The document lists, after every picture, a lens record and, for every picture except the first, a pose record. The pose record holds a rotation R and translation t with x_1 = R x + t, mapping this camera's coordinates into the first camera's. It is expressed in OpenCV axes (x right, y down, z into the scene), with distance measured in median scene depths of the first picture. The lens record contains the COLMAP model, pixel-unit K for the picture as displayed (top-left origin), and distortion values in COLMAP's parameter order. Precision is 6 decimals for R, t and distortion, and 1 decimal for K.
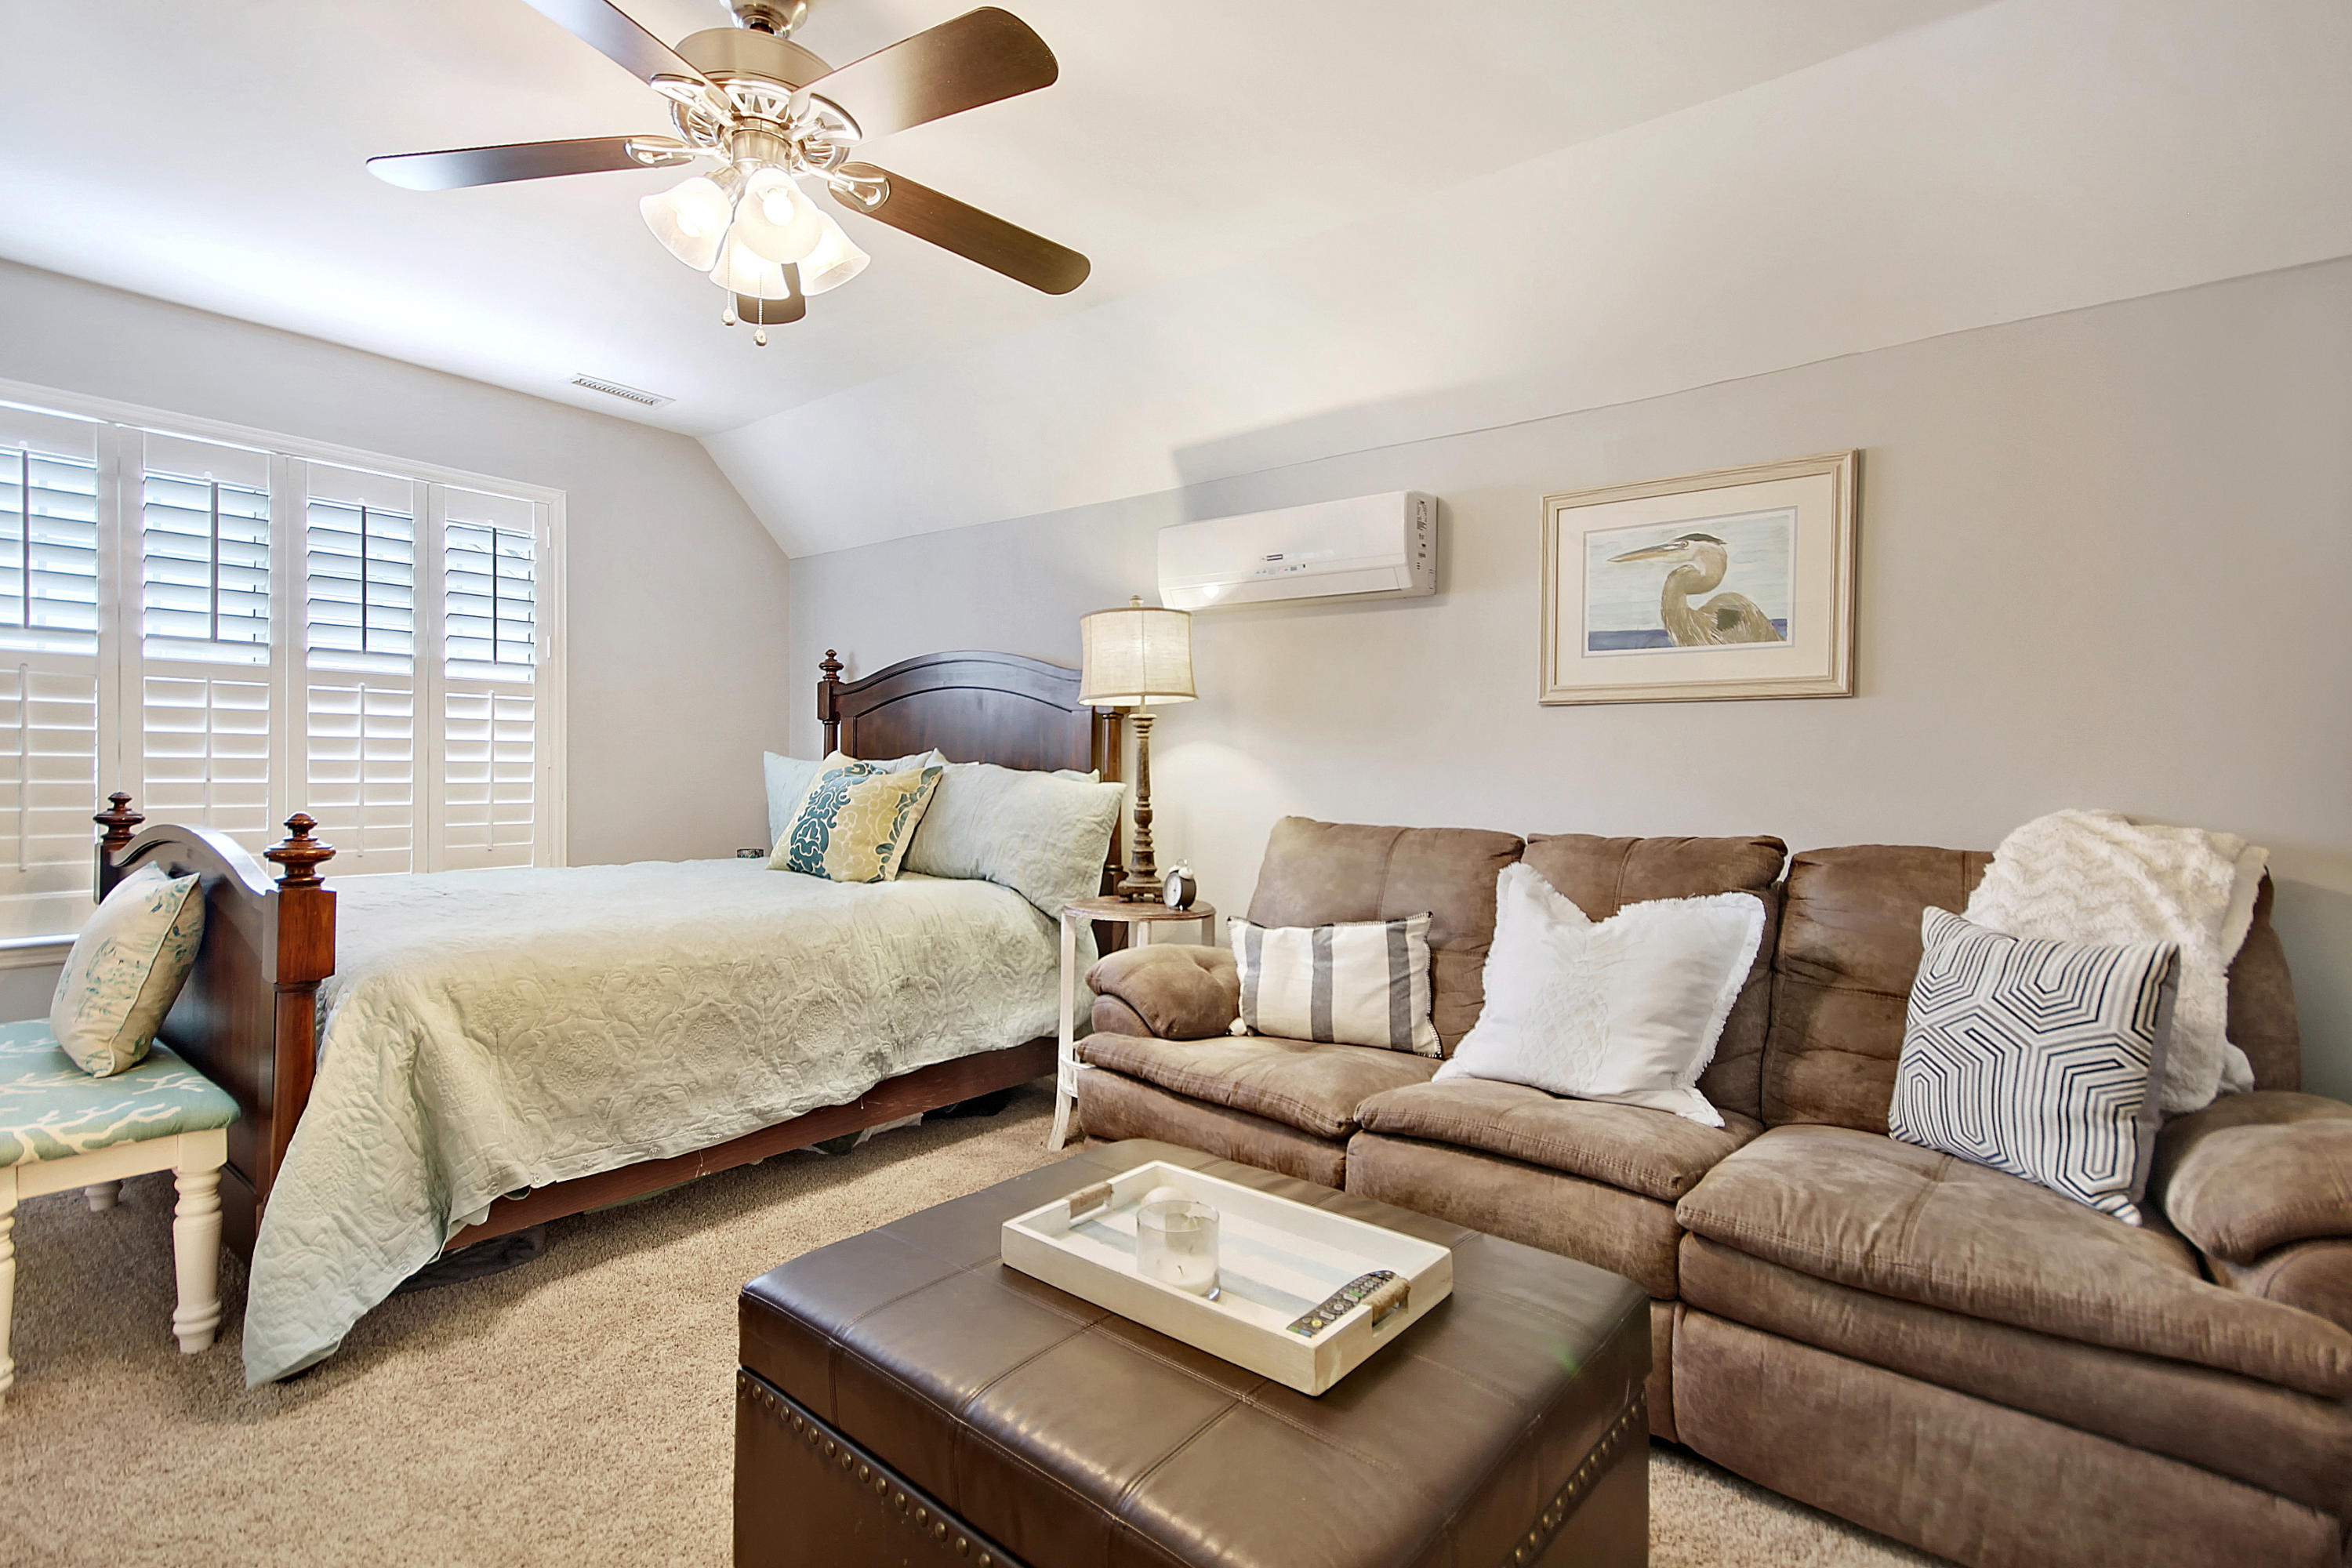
lens RADIAL K [[1116.4, 0, 1169.3], [0, 1116.4, 781.6], [0, 0, 1]] dist [-0.004145, -0.000095]
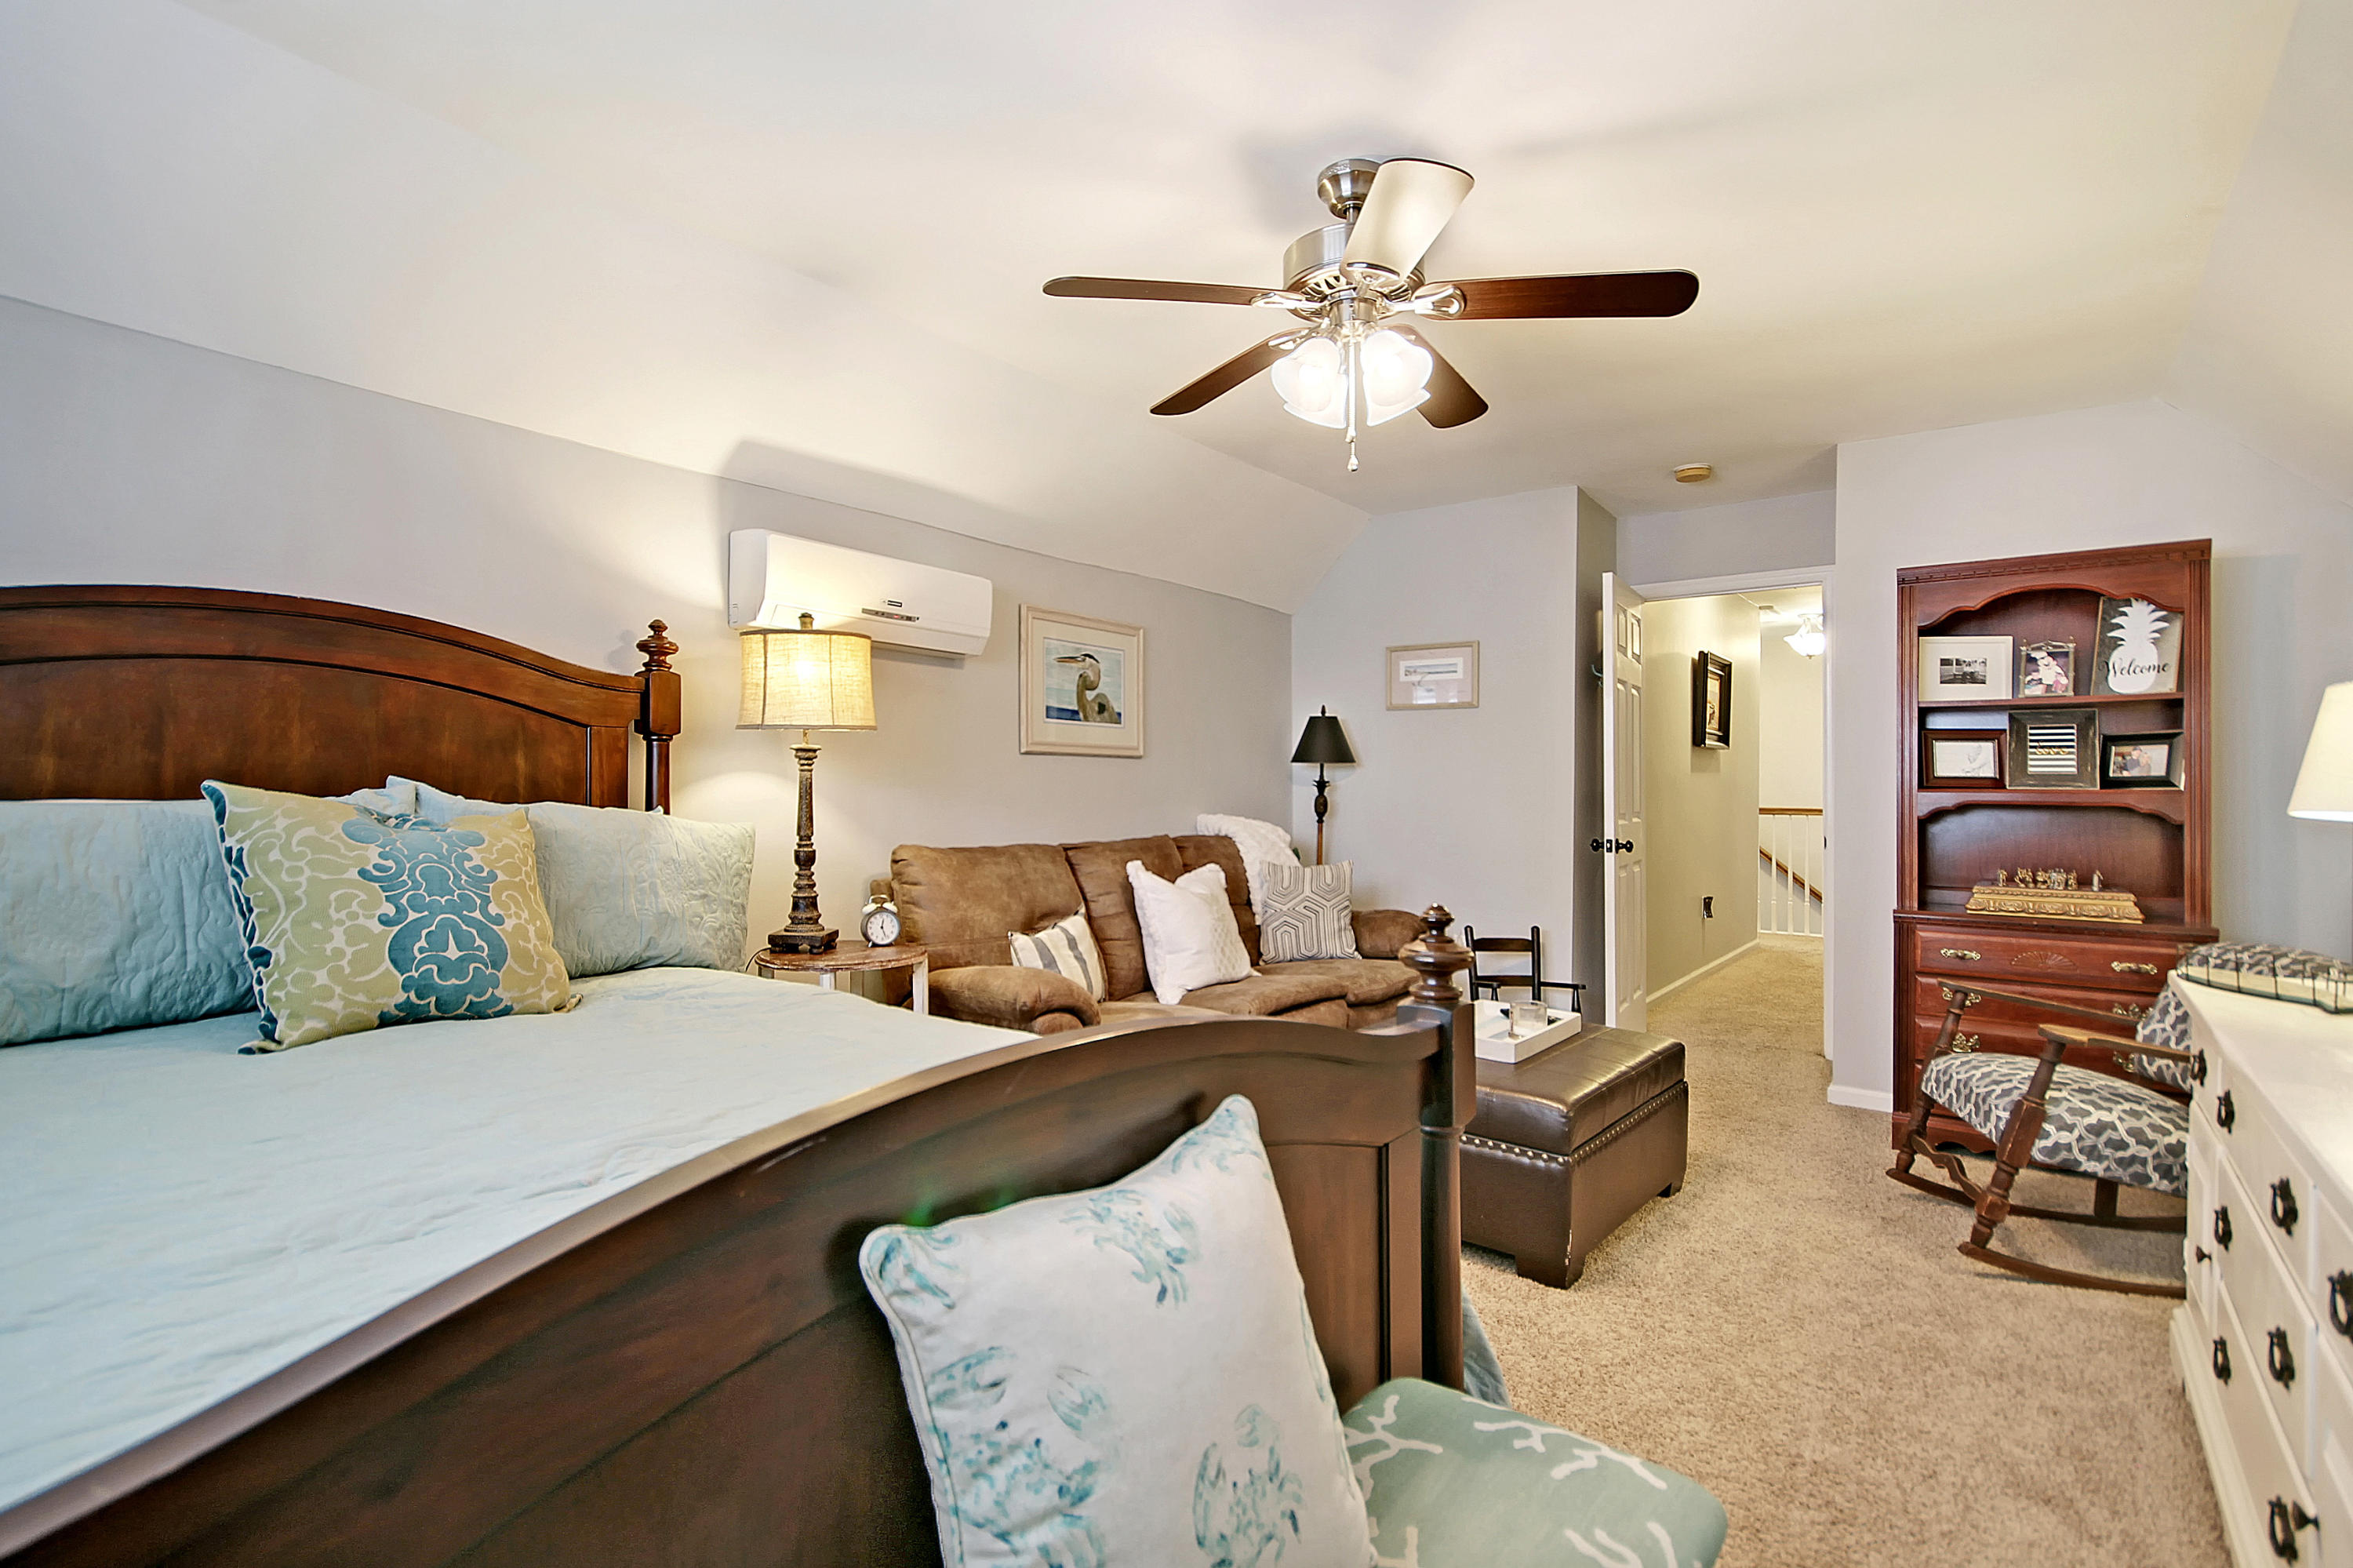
lens RADIAL K [[1117.0, 0, 1171.7], [0, 1117.0, 787.6], [0, 0, 1]] dist [-0.004145, -0.000095]
pose [[-0.024857, -0.007118, 0.999666, -1.139478], [0.005009, 0.999961, 0.007244, -0.036798], [-0.999678, 0.005188, -0.024820, 0.900346]]
